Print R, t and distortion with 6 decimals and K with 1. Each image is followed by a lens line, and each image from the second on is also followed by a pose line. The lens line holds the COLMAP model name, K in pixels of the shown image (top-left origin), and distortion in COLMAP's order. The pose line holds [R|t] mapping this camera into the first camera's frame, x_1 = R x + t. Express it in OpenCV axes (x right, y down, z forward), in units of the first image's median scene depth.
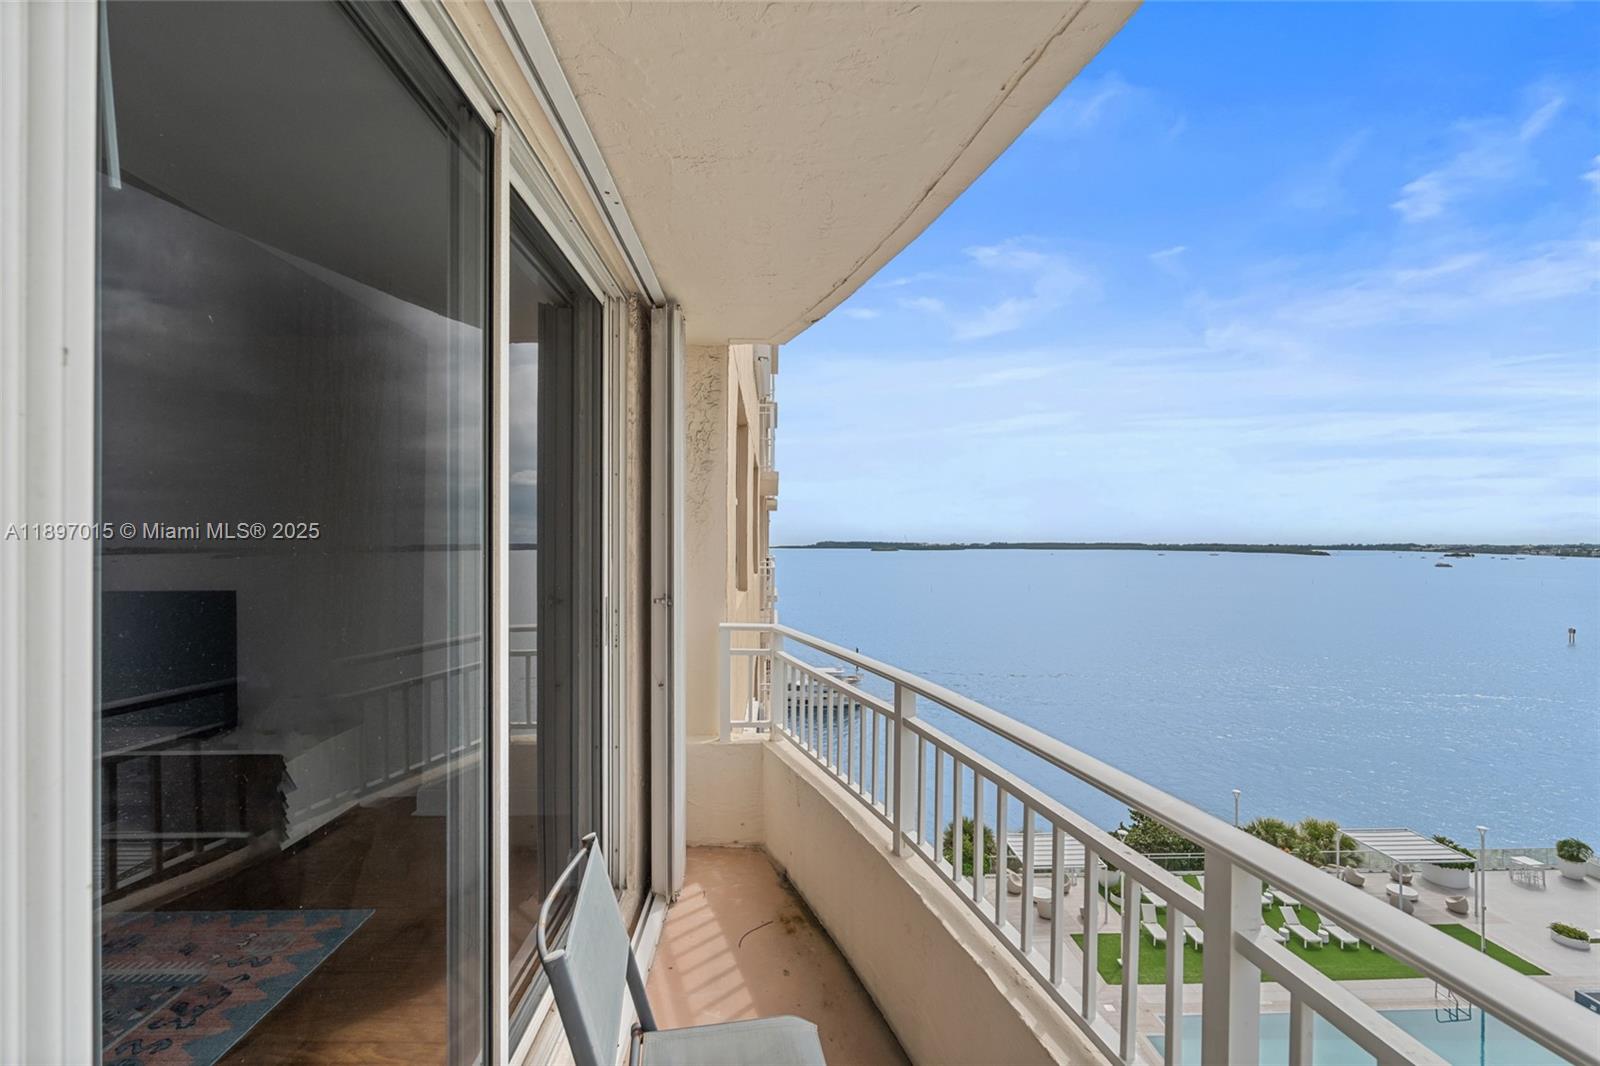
lens RADIAL K [[716.5, 0, 789.1], [0, 716.5, 537.0], [0, 0, 1]] dist [-0.006384, 0.001064]
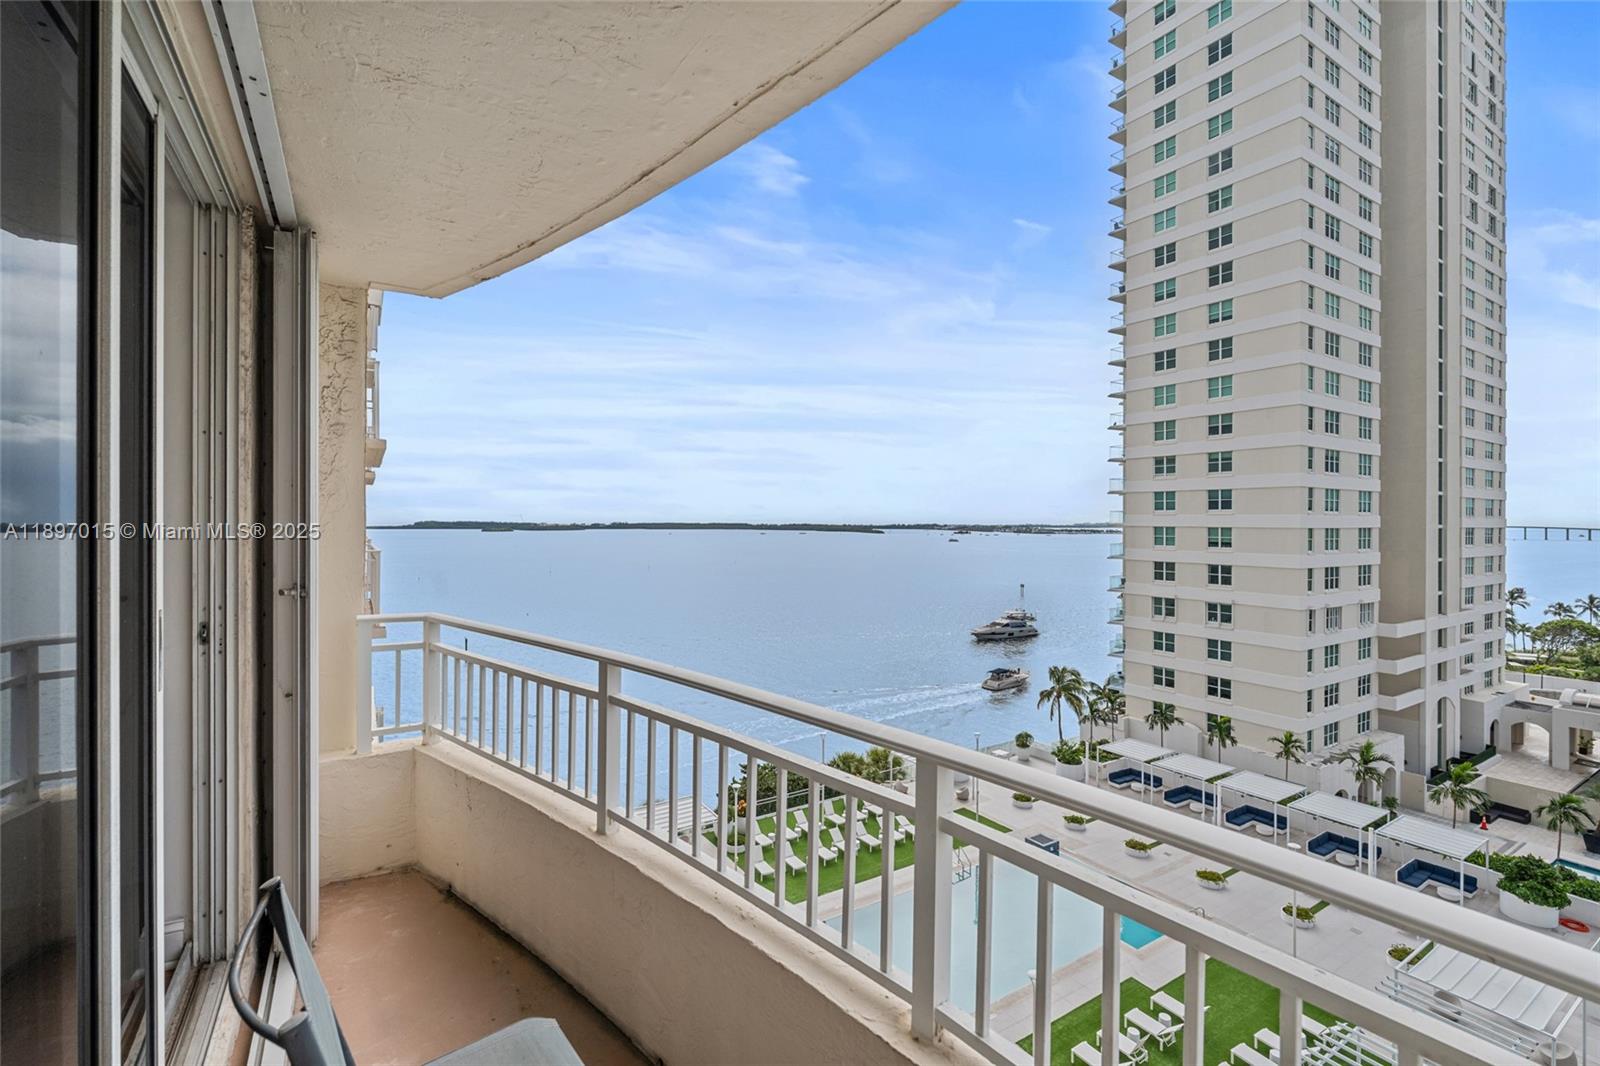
lens RADIAL K [[716.5, 0, 805.7], [0, 716.5, 519.3], [0, 0, 1]] dist [-0.006384, 0.001064]
pose [[0.857621, 0.003524, 0.514271, -0.008743], [-0.005028, 0.999986, 0.001534, 0.000276], [-0.514258, -0.003901, 0.857627, 0.000172]]
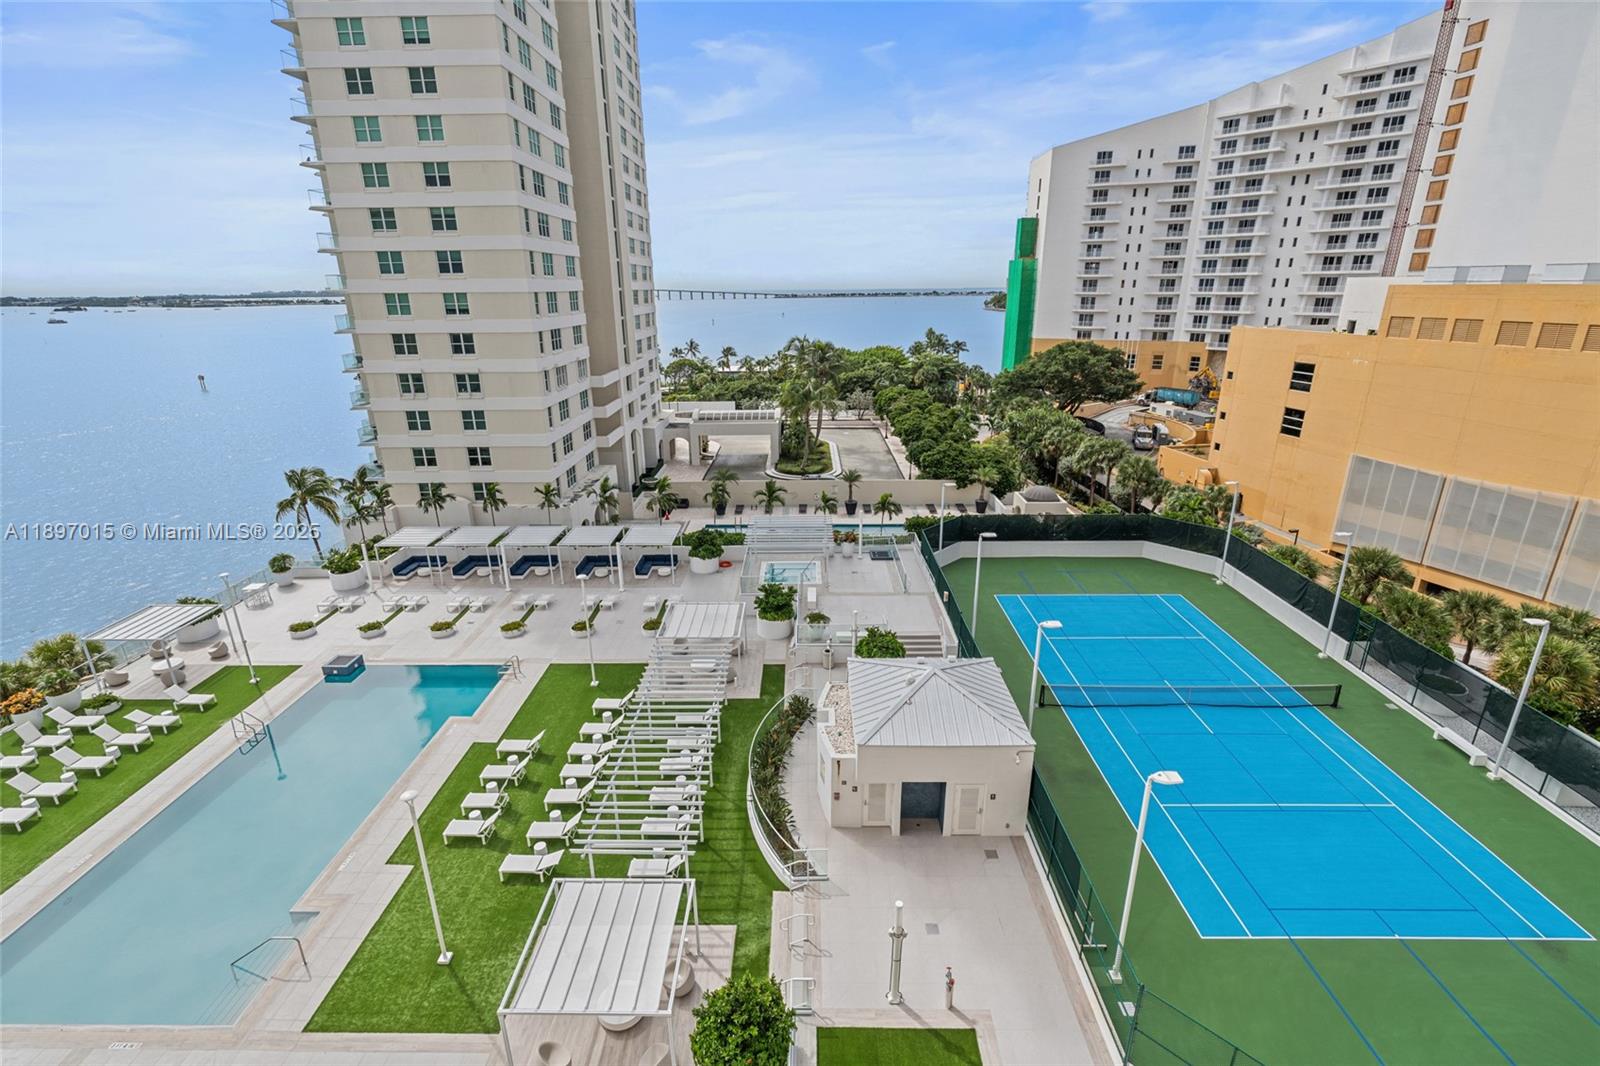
lens RADIAL K [[716.5, 0, 795.4], [0, 716.5, 532.2], [0, 0, 1]] dist [-0.006384, 0.001064]
pose [[0.034591, -0.326098, 0.944703, 0.014329], [0.003661, 0.945304, 0.326171, 0.003042], [-0.999395, -0.007824, 0.033893, 0.098716]]
